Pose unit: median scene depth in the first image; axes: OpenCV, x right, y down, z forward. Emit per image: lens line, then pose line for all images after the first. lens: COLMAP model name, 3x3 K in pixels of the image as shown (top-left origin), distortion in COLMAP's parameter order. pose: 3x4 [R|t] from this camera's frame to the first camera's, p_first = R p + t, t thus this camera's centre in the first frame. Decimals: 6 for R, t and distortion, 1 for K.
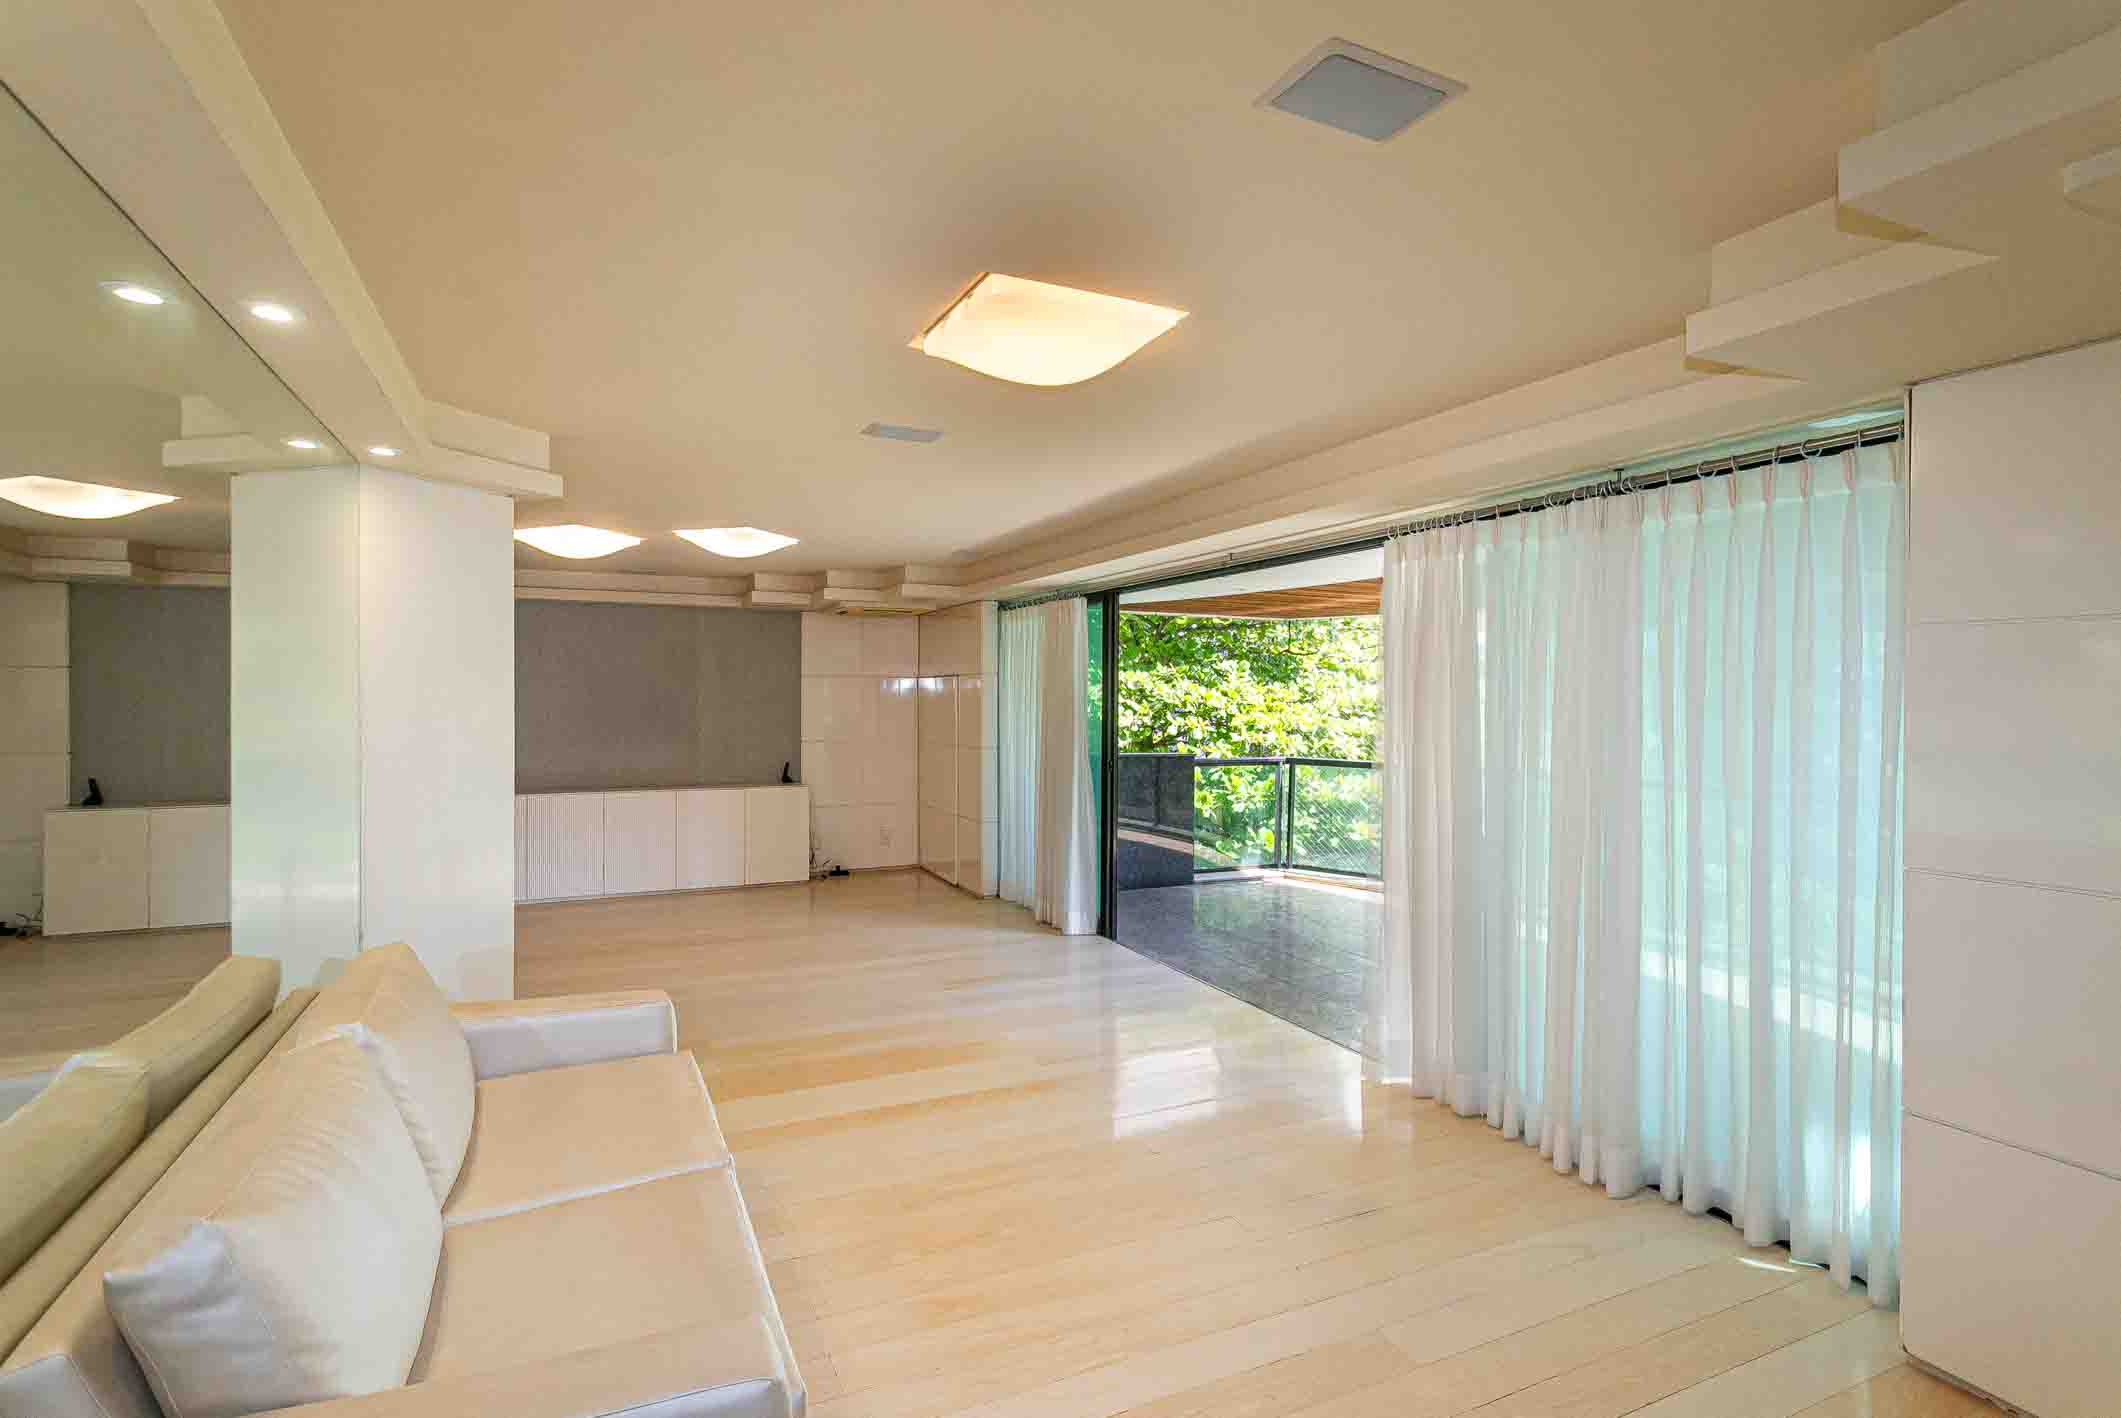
lens RADIAL K [[1033.1, 0, 1060.5], [0, 1033.1, 709.0], [0, 0, 1]] dist [-0.000302, 0.000120]
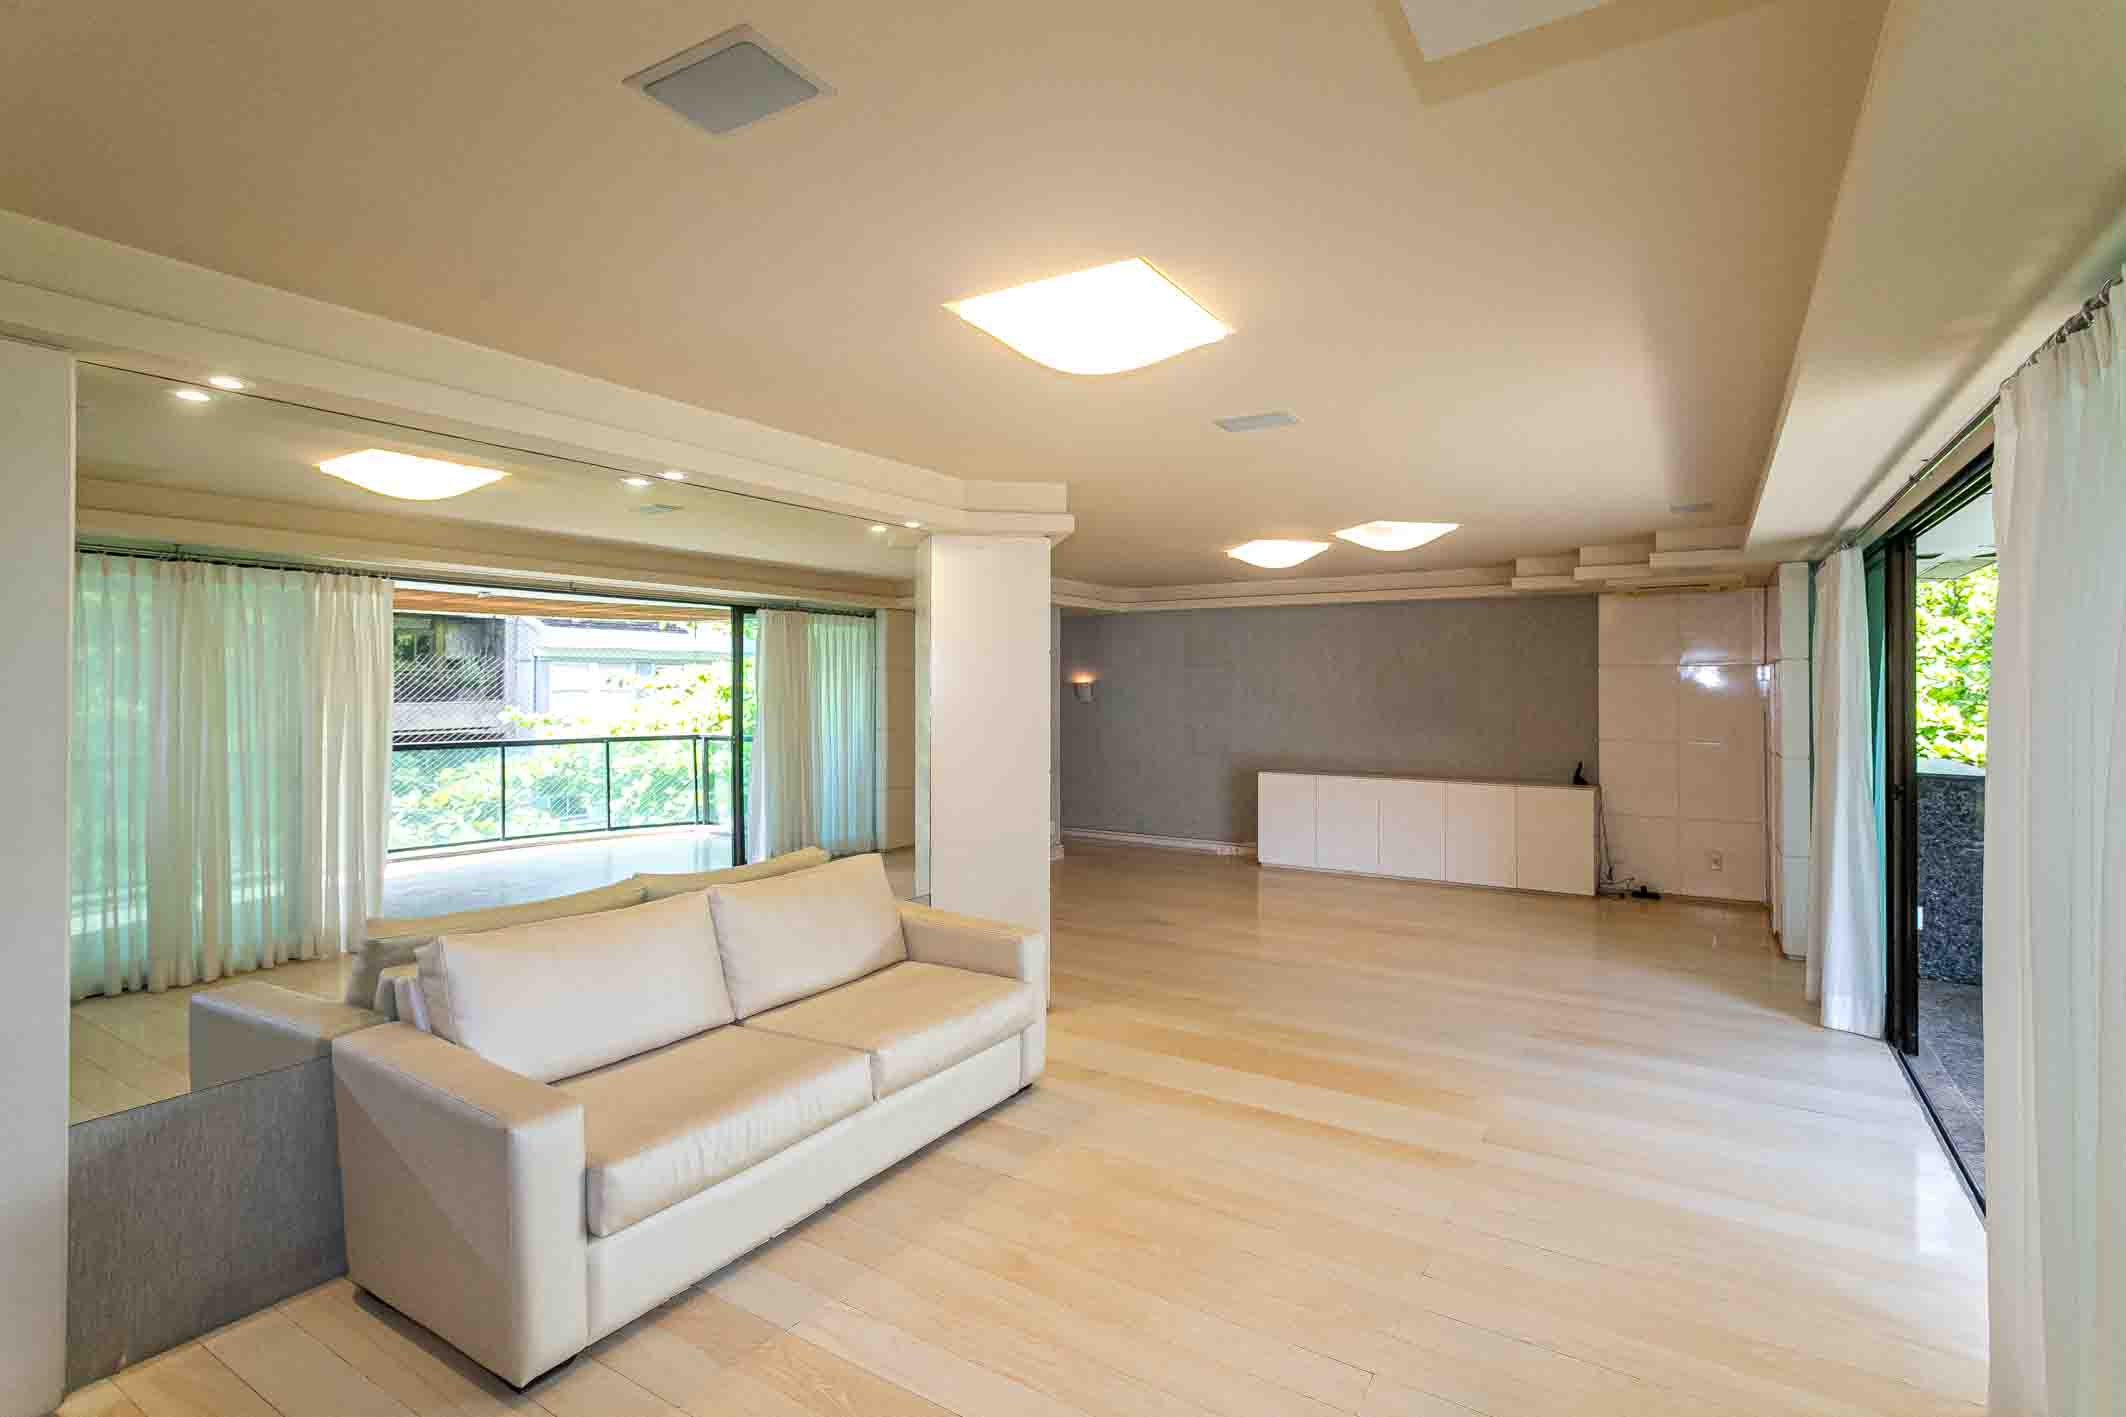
lens RADIAL K [[1023.9, 0, 1080.4], [0, 1023.9, 691.9], [0, 0, 1]] dist [0.002573, 0.001717]
pose [[0.546070, 0.006759, -0.837712, 0.250126], [-0.011817, 0.999930, 0.000365, -0.004755], [0.837656, 0.009700, 0.546112, 0.145169]]
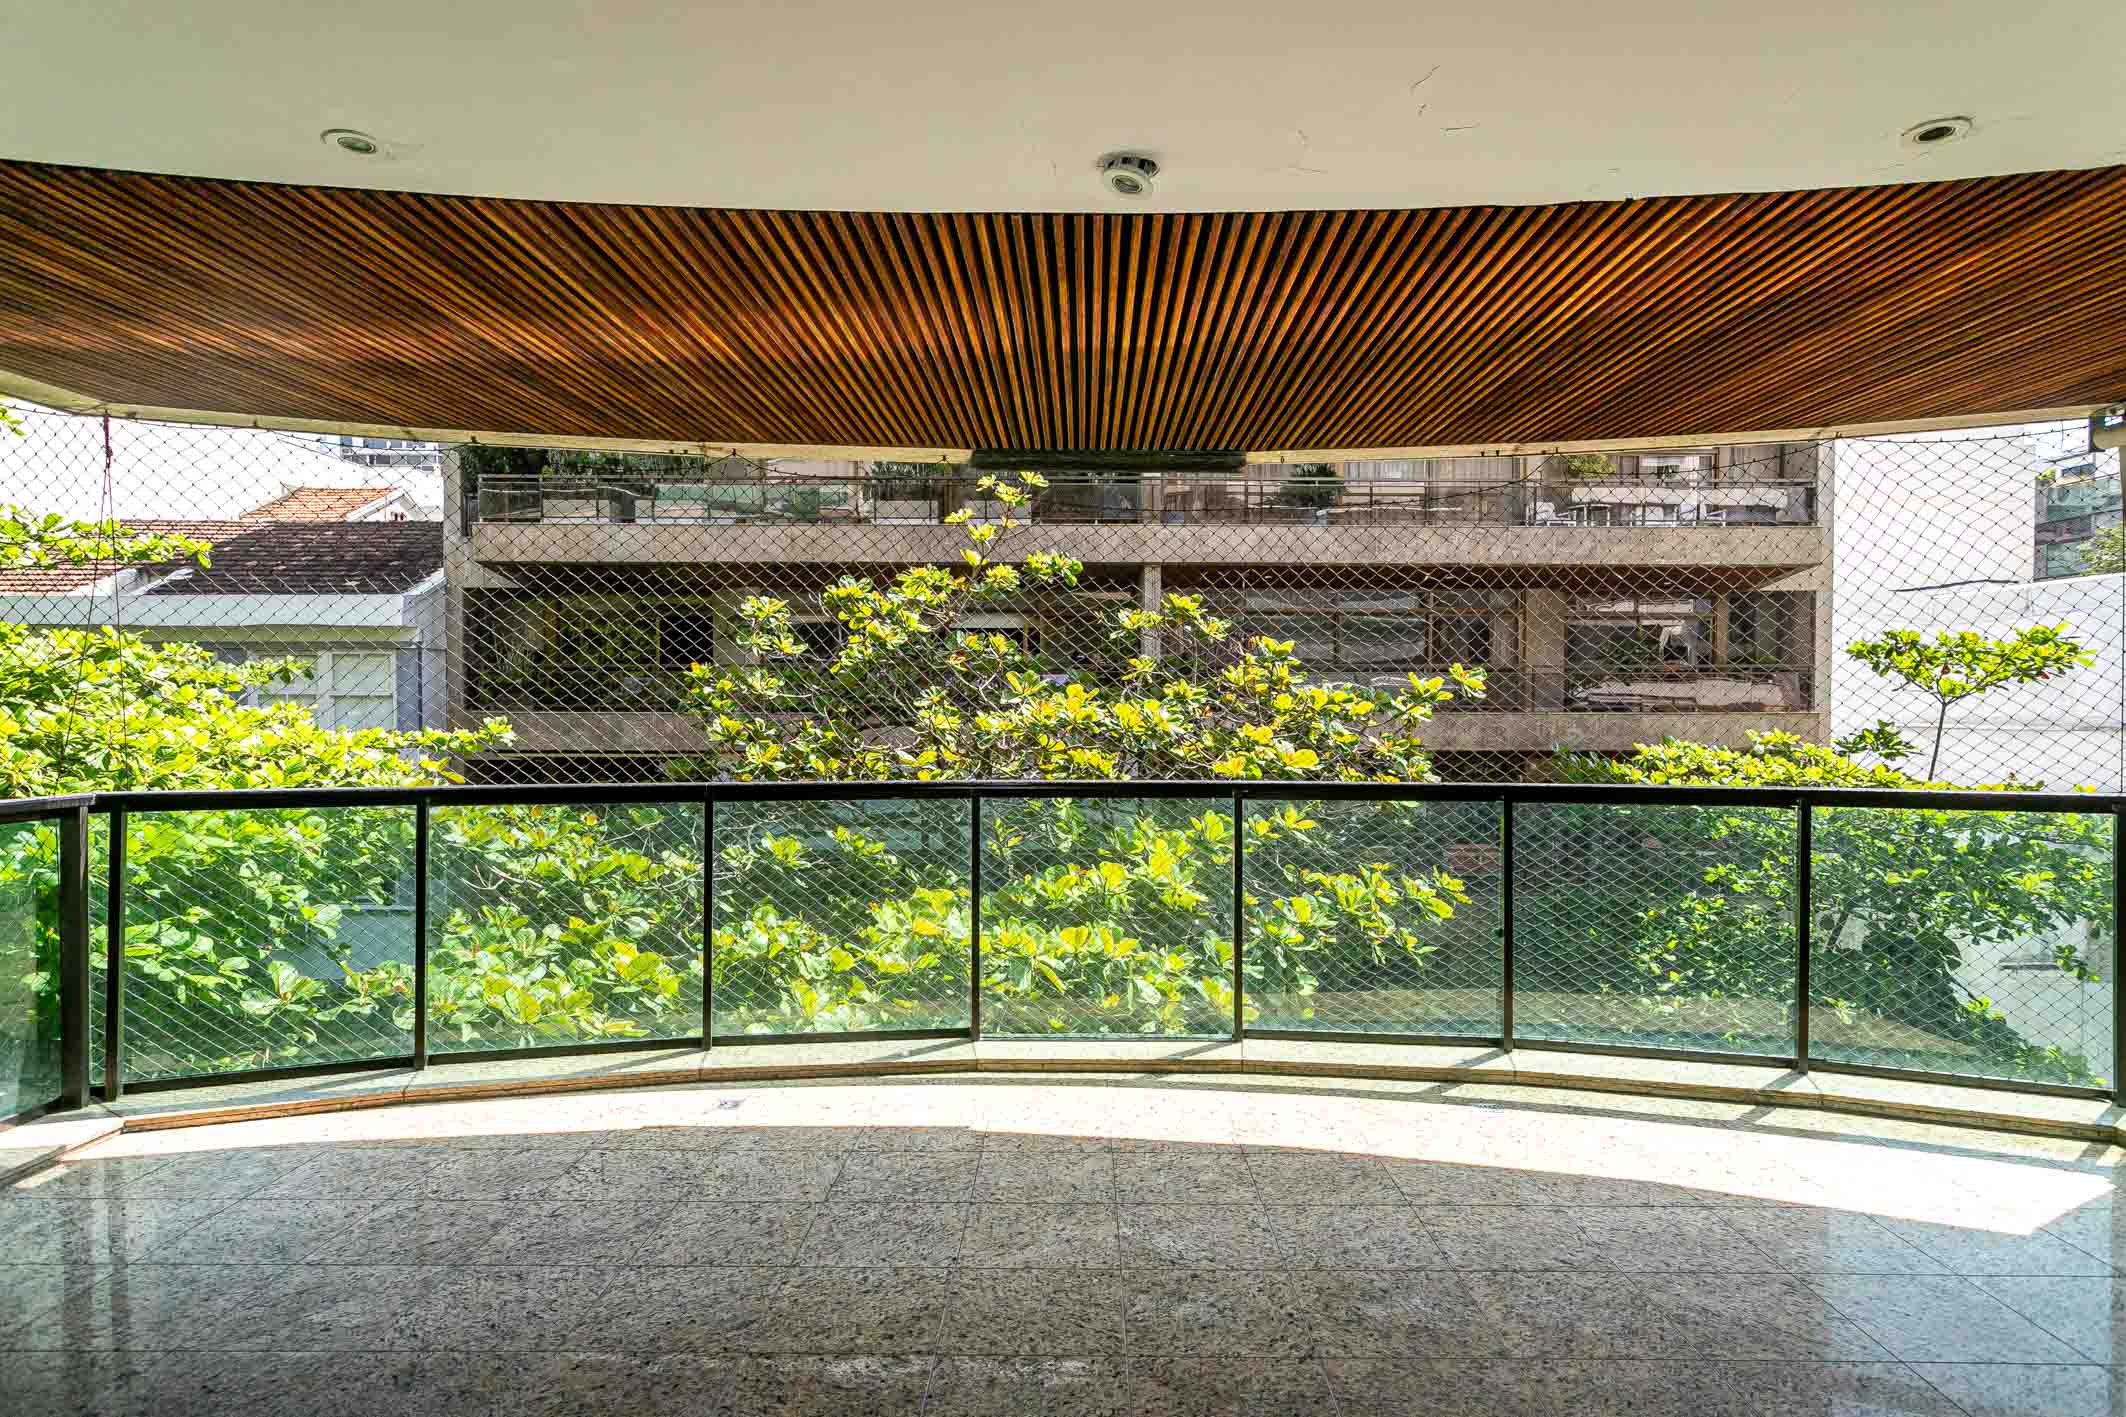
lens RADIAL K [[1221.1, 0, 1071.0], [0, 1221.1, 733.7], [0, 0, 1]] dist [0.001692, 0.000195]
pose [[0.436570, -0.031232, 0.899128, -0.017164], [0.013129, 0.999512, 0.028344, 0.020606], [-0.899574, -0.000570, 0.436767, 0.570403]]
